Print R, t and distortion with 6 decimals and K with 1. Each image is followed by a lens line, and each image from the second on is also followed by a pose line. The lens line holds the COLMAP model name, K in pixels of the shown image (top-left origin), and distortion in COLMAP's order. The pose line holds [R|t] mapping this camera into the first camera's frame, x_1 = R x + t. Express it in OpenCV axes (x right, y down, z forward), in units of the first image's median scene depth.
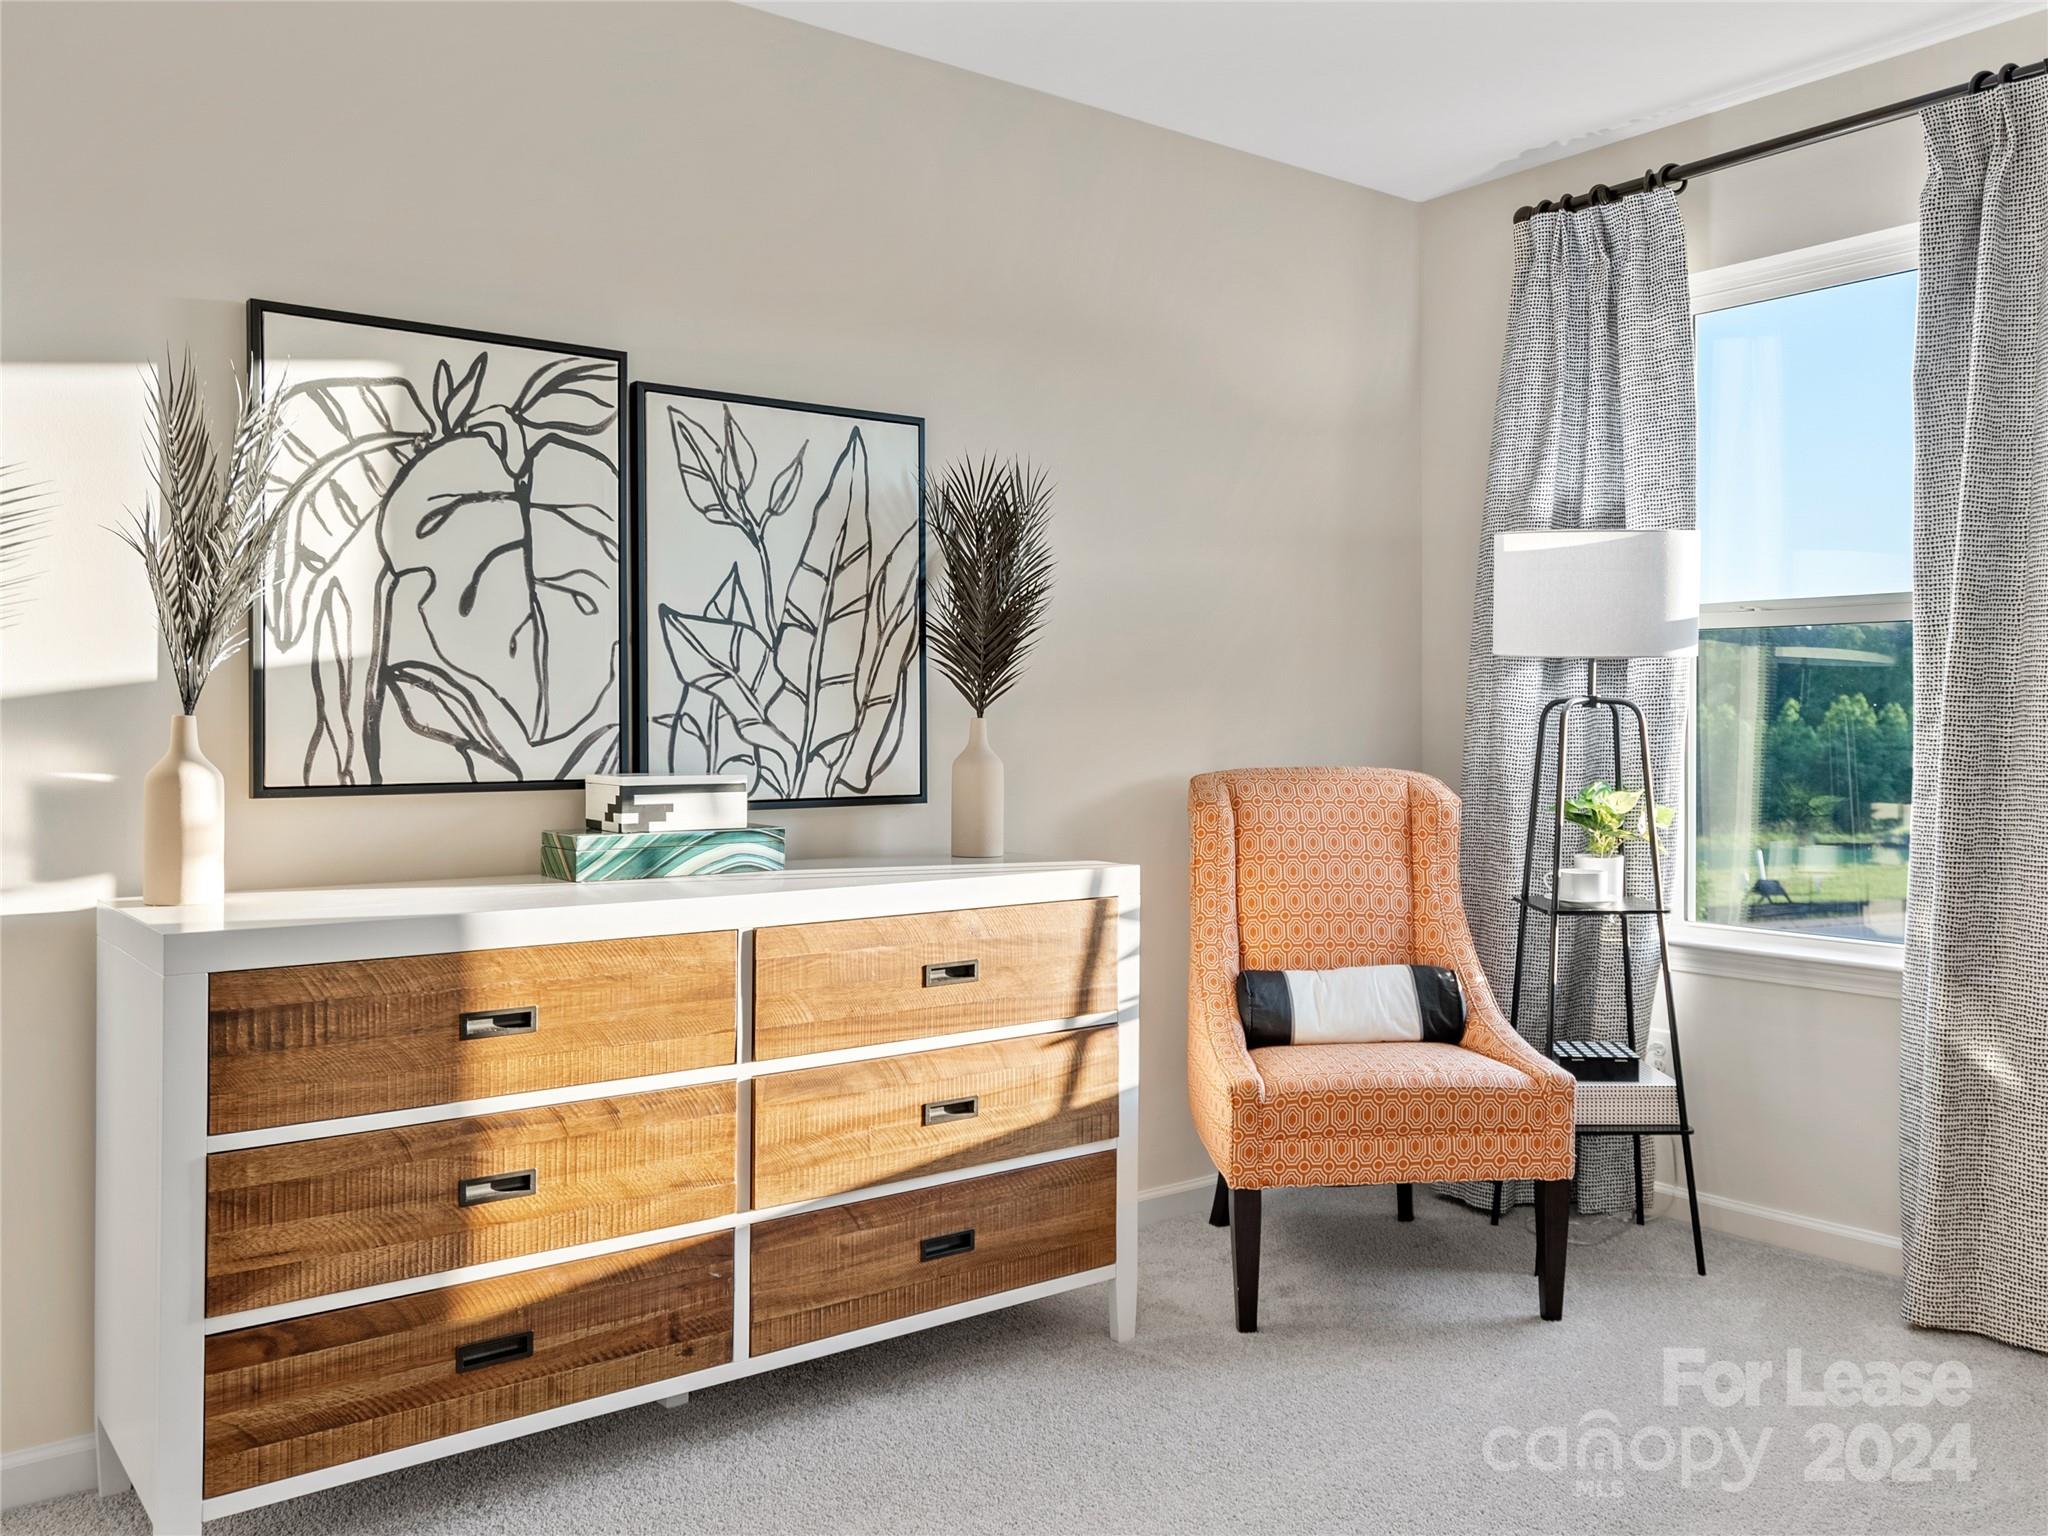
lens RADIAL K [[1678.2, 0, 1029.4], [0, 1678.2, 760.2], [0, 0, 1]] dist [0.007128, 0.006745]
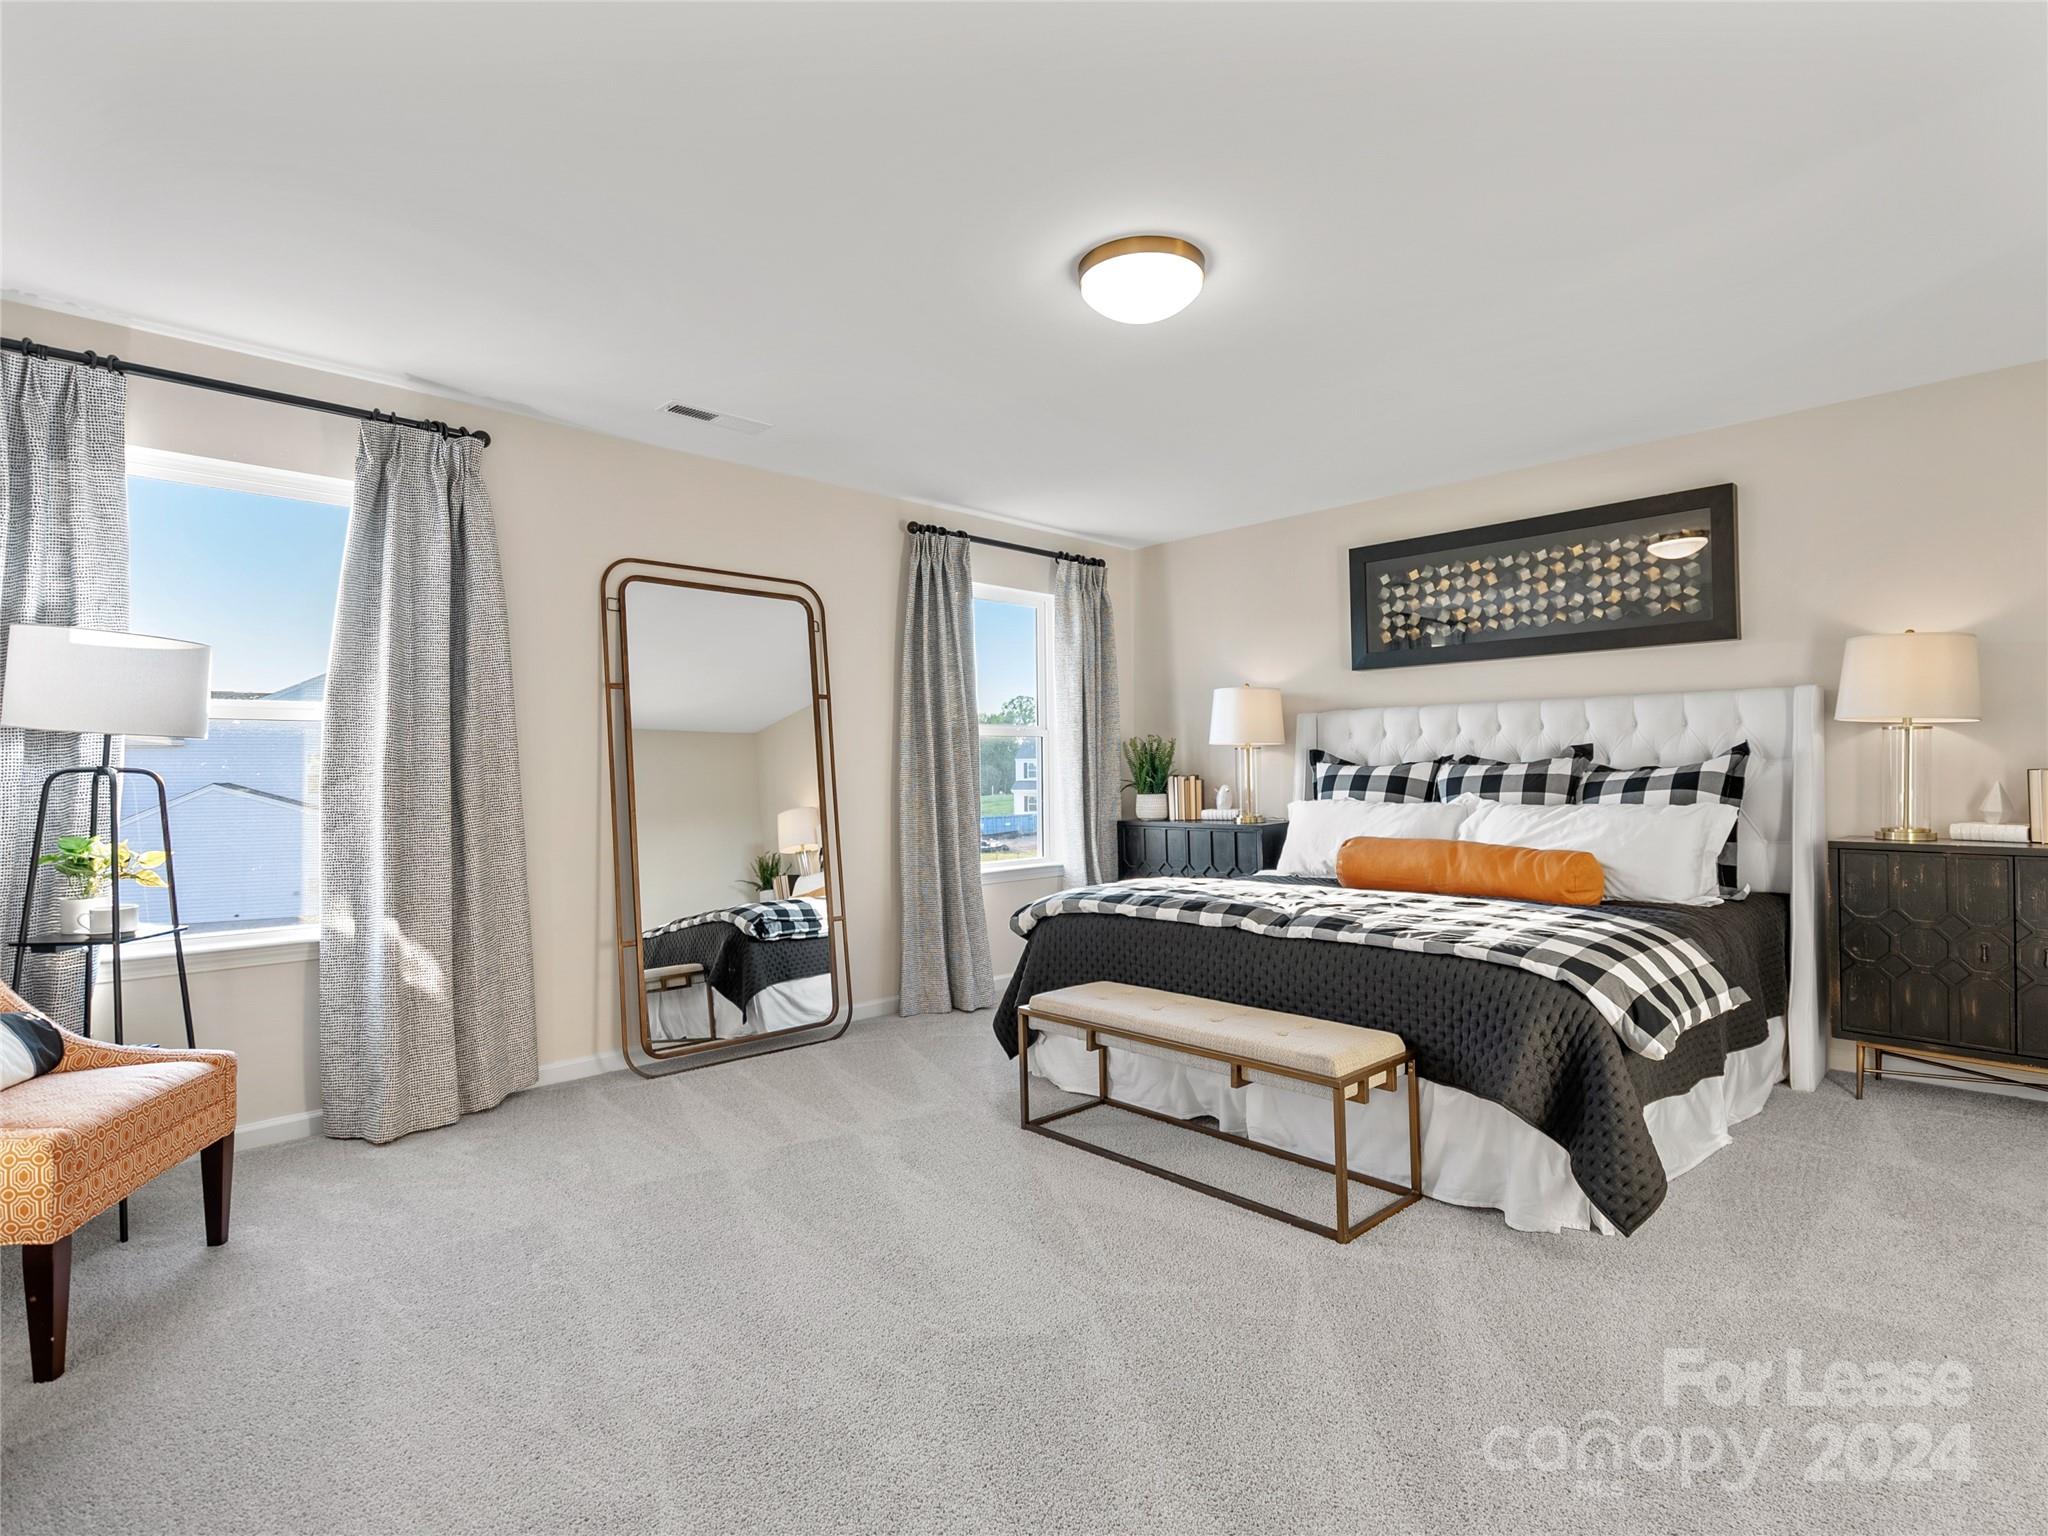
lens RADIAL K [[1061.3, 0, 1016.7], [0, 1061.3, 773.1], [0, 0, 1]] dist [-0.010414, 0.006415]
pose [[-0.120263, 0.004755, 0.992731, -0.523037], [0.028321, 0.999598, -0.001357, -0.012407], [-0.992338, 0.027952, -0.120349, 0.427124]]
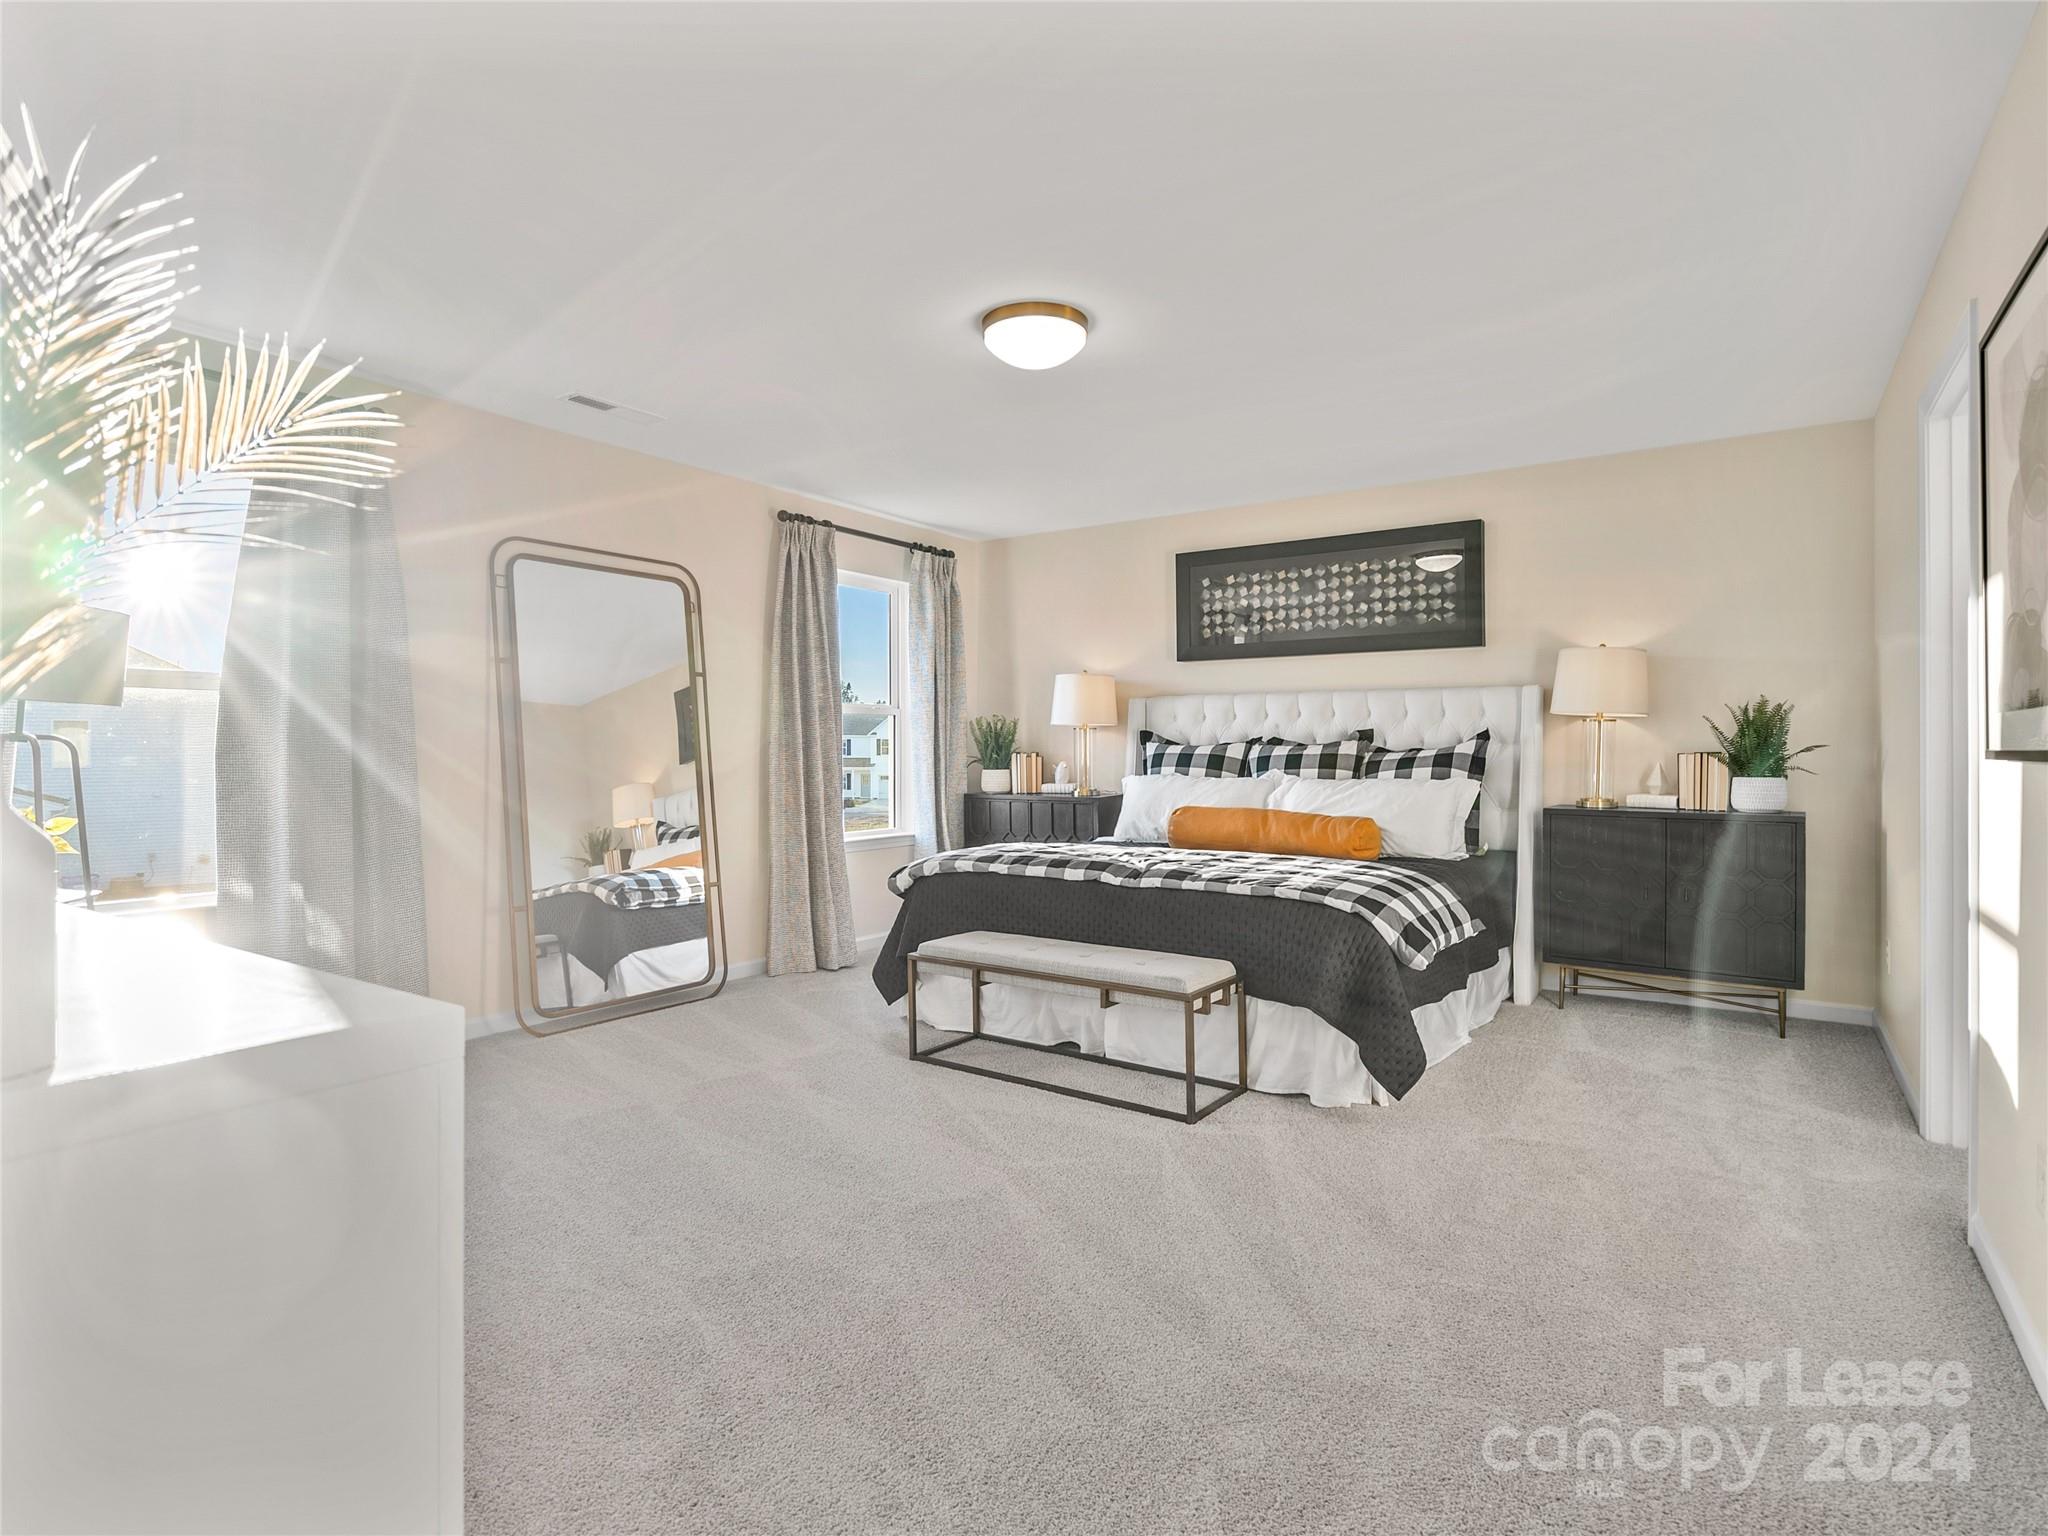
lens RADIAL K [[1061.3, 0, 1029.1], [0, 1061.3, 770.7], [0, 0, 1]] dist [-0.010414, 0.006415]
pose [[-0.308891, -0.015112, 0.950977, -0.641249], [0.018438, 0.999591, 0.021873, -0.012396], [-0.950919, 0.024291, -0.308486, 0.526989]]
